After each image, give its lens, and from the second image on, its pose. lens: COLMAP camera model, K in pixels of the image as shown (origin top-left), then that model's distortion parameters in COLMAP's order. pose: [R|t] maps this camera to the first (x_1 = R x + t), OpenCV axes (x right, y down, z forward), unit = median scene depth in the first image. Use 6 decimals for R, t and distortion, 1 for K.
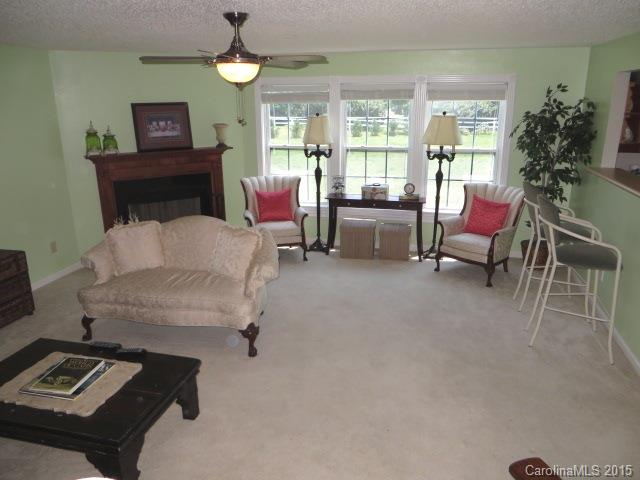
lens RADIAL K [[488.1, 0, 322.1], [0, 488.1, 238.6], [0, 0, 1]] dist [-0.013489, -0.005436]
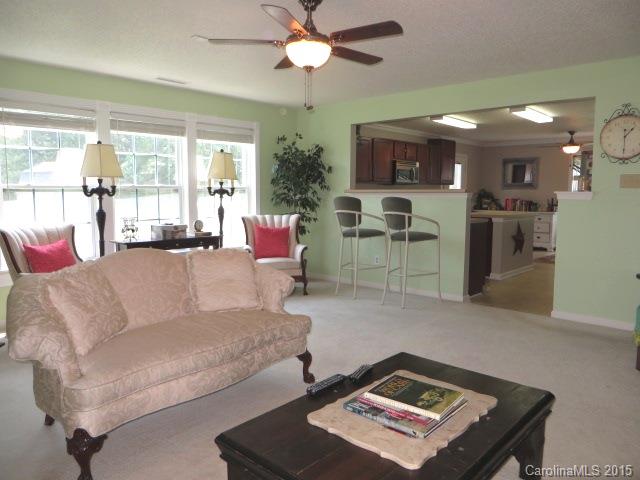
lens RADIAL K [[488.1, 0, 321.6], [0, 488.1, 241.1], [0, 0, 1]] dist [-0.013489, -0.005436]
pose [[0.487183, -0.082190, 0.869424, -0.555482], [0.240681, 0.969642, -0.043202, 0.028077], [-0.839479, 0.230301, 0.492175, 0.333349]]
